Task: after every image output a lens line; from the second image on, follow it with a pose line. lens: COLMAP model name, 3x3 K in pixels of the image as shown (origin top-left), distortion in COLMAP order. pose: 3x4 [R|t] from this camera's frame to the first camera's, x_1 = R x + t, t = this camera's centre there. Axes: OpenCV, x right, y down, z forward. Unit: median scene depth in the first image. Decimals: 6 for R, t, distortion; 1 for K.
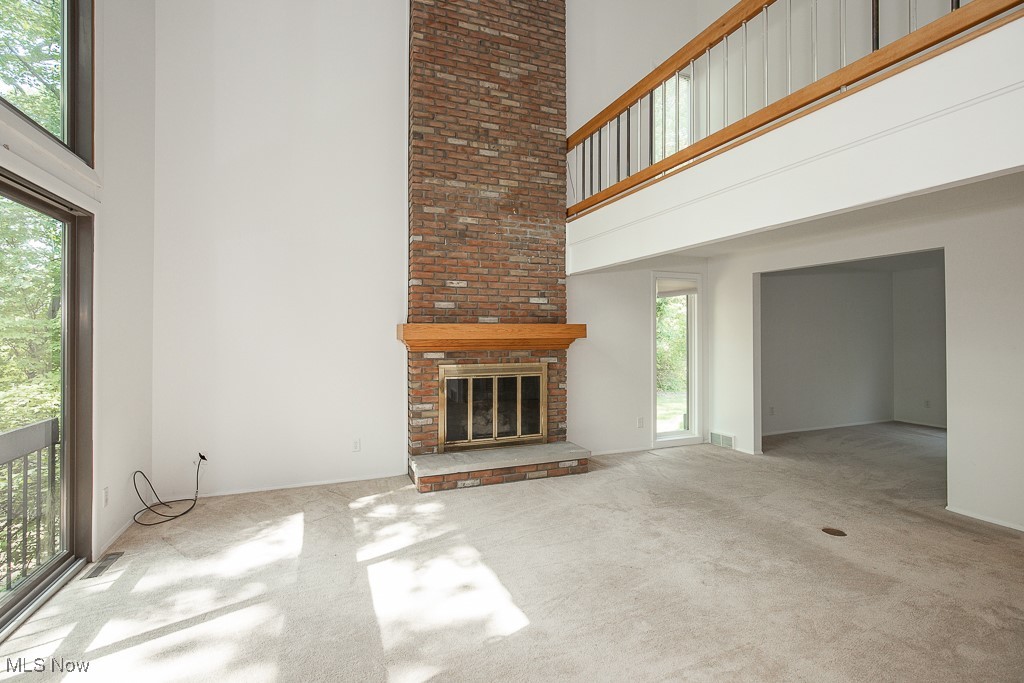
lens RADIAL K [[467.5, 0, 513.2], [0, 467.5, 328.6], [0, 0, 1]] dist [-0.019057, -0.000444]
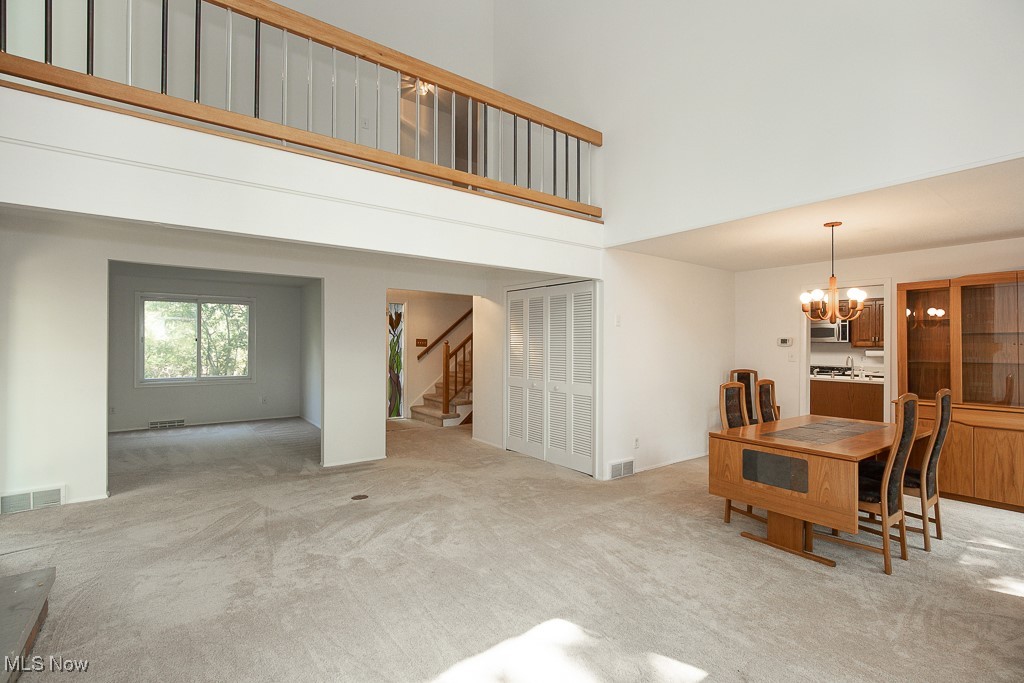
lens RADIAL K [[467.5, 0, 509.8], [0, 467.5, 340.9], [0, 0, 1]] dist [-0.019057, -0.000444]
pose [[-0.253034, 0.004879, 0.967445, -0.474743], [-0.014756, 0.999851, -0.008902, 0.013800], [-0.967345, -0.016528, -0.252925, 0.690803]]
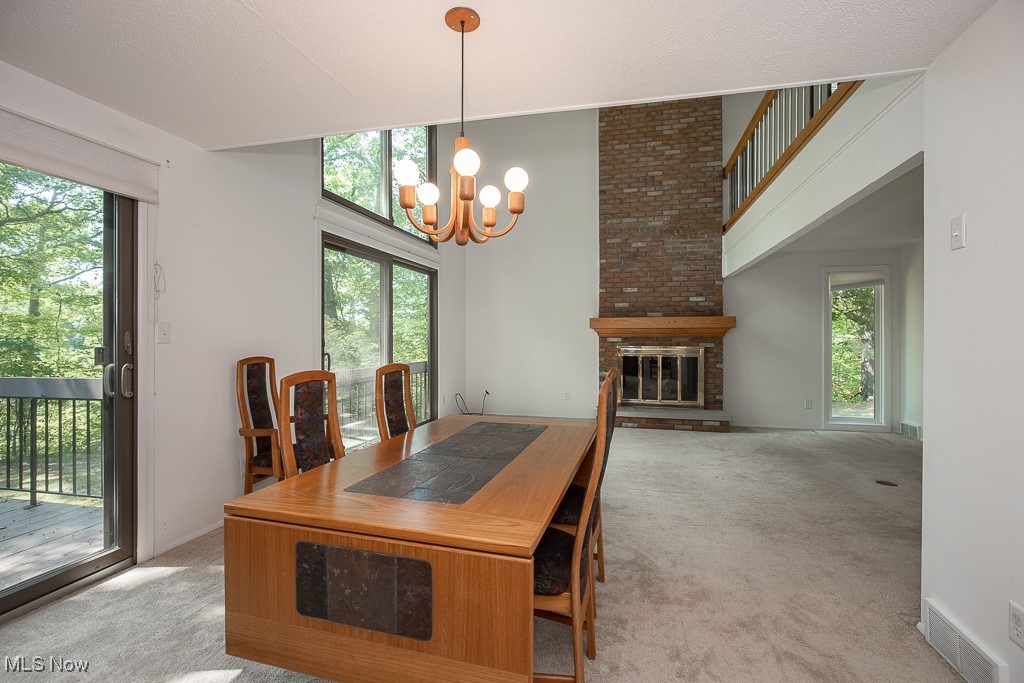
lens RADIAL K [[467.5, 0, 509.7], [0, 467.5, 338.2], [0, 0, 1]] dist [-0.019057, -0.000444]
pose [[0.802631, 0.006752, -0.596437, 0.426538], [0.004114, 0.999849, 0.016854, 0.026162], [0.596461, -0.015982, 0.802483, -0.365778]]
